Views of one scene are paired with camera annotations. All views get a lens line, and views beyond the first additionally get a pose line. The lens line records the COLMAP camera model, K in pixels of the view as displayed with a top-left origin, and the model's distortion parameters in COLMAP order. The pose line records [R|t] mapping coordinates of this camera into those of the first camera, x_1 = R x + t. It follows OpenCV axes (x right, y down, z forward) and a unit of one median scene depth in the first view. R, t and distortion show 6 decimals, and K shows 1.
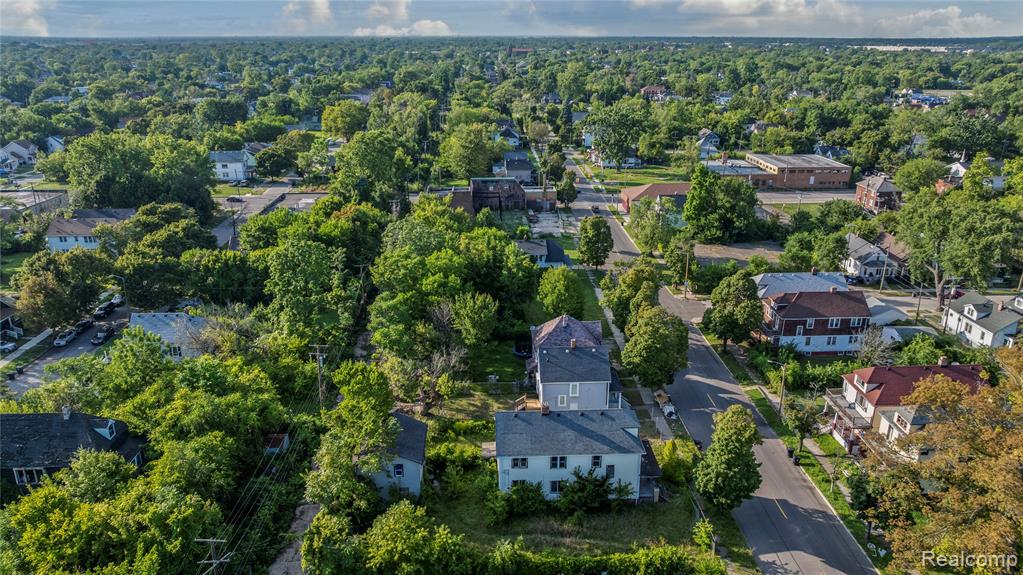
lens RADIAL K [[732.5, 0, 512.3], [0, 732.5, 287.1], [0, 0, 1]] dist [-0.003629, -0.000677]
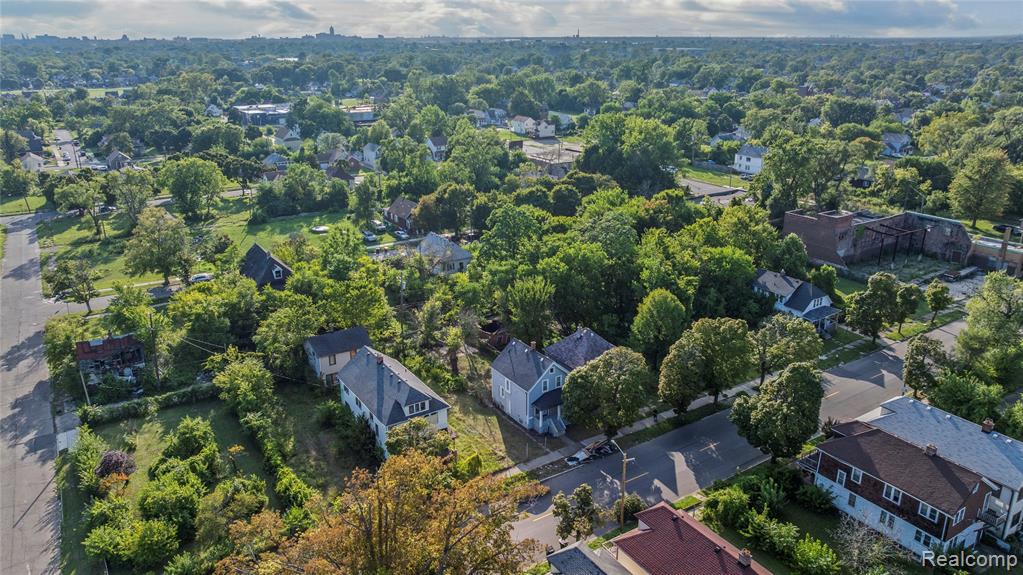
lens RADIAL K [[732.5, 0, 511.5], [0, 732.5, 289.3], [0, 0, 1]] dist [-0.003629, -0.000677]
pose [[0.502859, 0.285527, -0.815847, 0.740417], [-0.280276, 0.946730, 0.158581, -0.127265], [0.817666, 0.148919, 0.556098, 0.348989]]
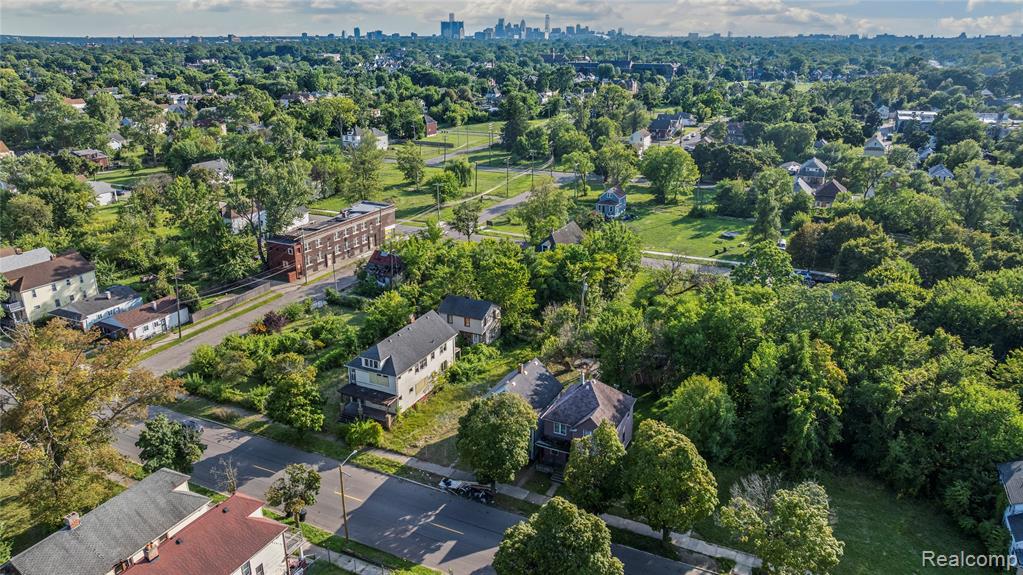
lens RADIAL K [[732.5, 0, 511.0], [0, 732.5, 285.0], [0, 0, 1]] dist [-0.003629, -0.000677]
pose [[-0.483863, 0.287449, -0.826589, 0.710211], [-0.286145, 0.840637, 0.459836, -0.379774], [0.827041, 0.459023, -0.324501, 1.076015]]
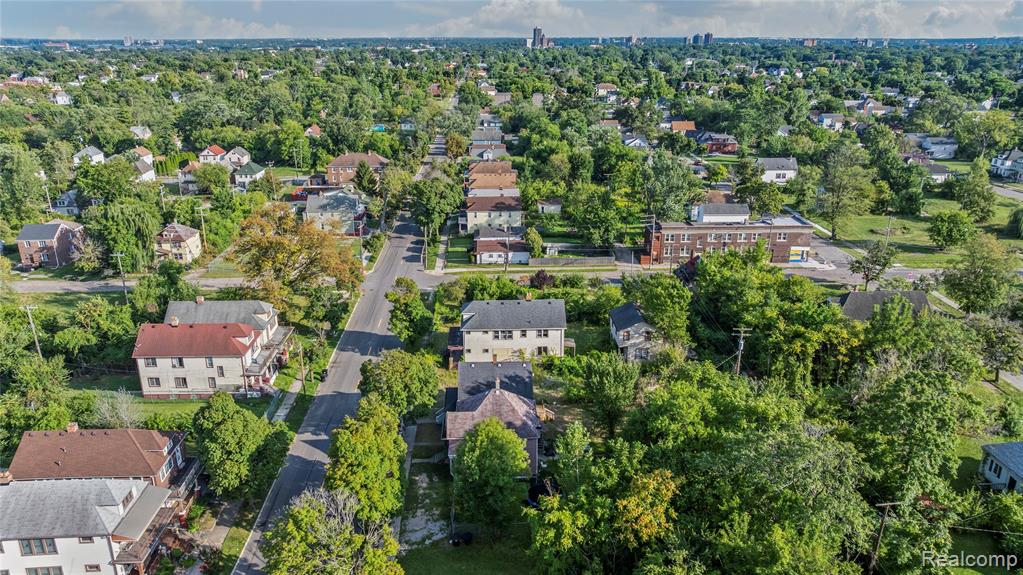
lens RADIAL K [[732.5, 0, 509.5], [0, 732.5, 288.7], [0, 0, 1]] dist [-0.003629, -0.000677]
pose [[-0.999927, -0.004541, 0.011179, 0.035224], [0.003413, 0.782198, 0.623021, -0.516540], [-0.011573, 0.623014, -0.782125, 1.470336]]
